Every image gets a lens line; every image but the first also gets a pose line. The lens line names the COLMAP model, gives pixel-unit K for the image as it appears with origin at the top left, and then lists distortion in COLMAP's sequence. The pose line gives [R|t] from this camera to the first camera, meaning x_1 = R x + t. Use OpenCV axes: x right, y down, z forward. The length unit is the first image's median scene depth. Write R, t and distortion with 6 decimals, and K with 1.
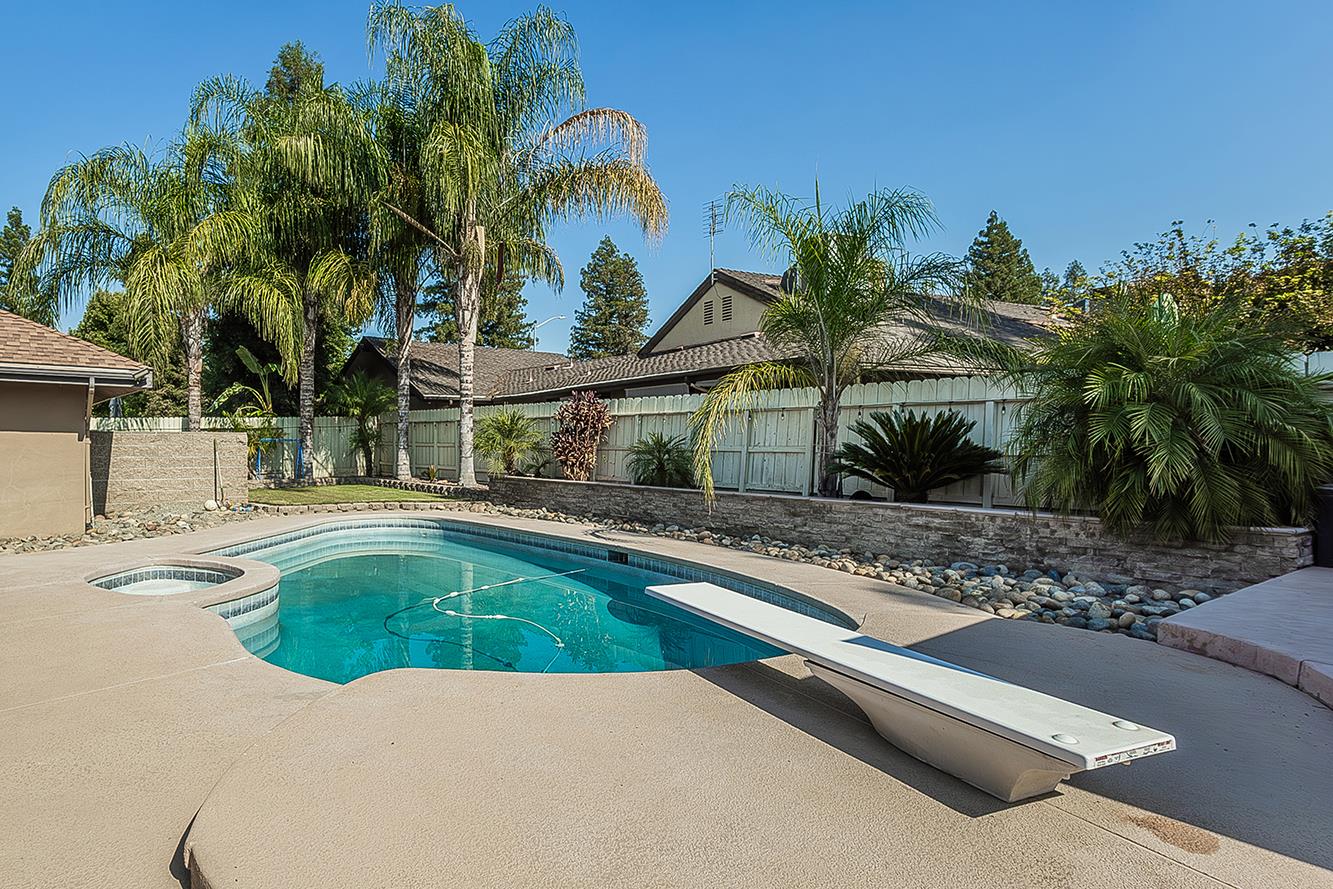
lens RADIAL K [[708.0, 0, 666.8], [0, 708.0, 441.3], [0, 0, 1]] dist [0.006026, 0.000071]
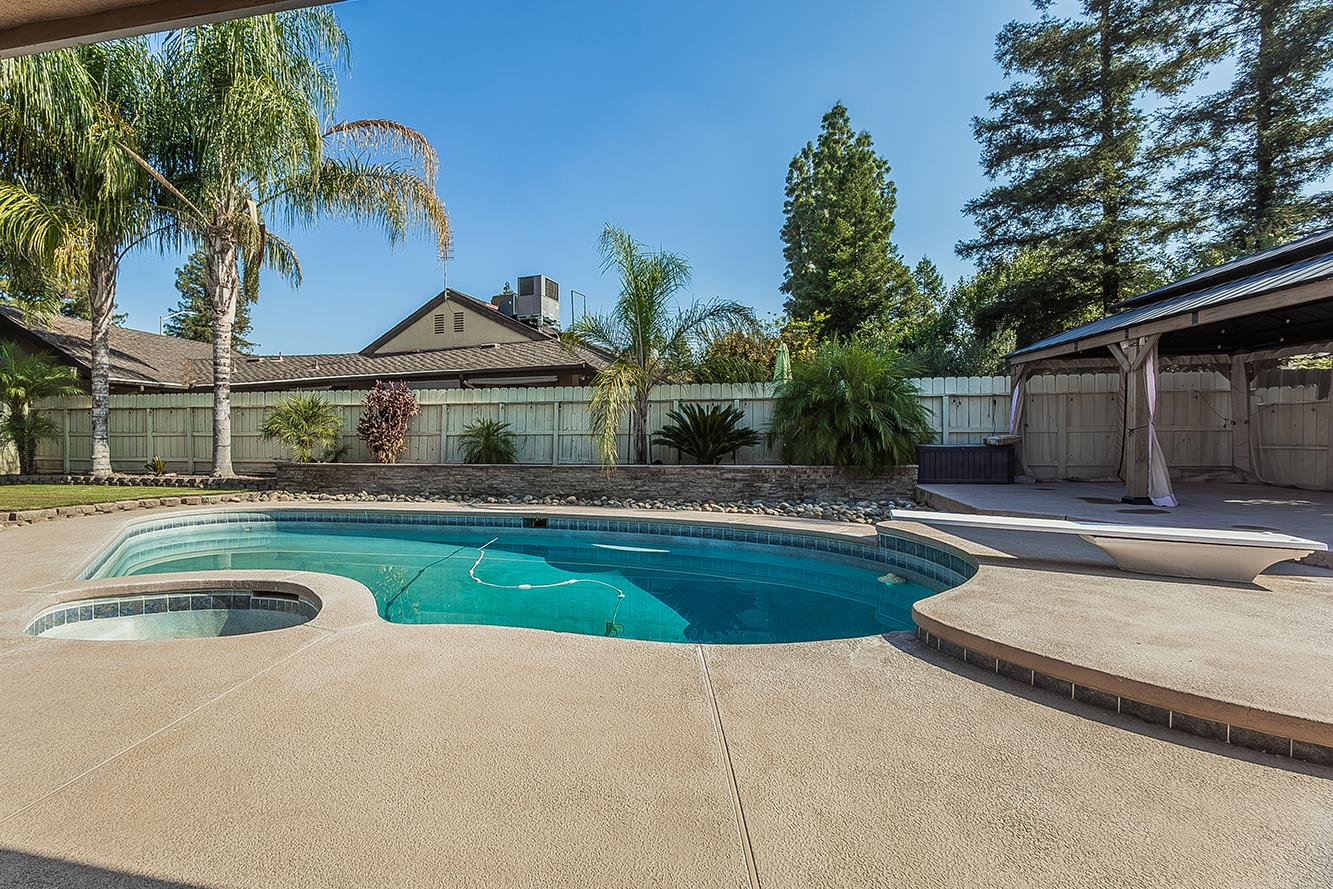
lens RADIAL K [[501.7, 0, 664.9], [0, 501.7, 442.5], [0, 0, 1]] dist [-0.000230, -0.000037]
pose [[0.798489, -0.018683, 0.601720, -0.253829], [0.009244, 0.999781, 0.018775, 0.012542], [-0.601939, -0.009429, 0.798486, 0.144433]]
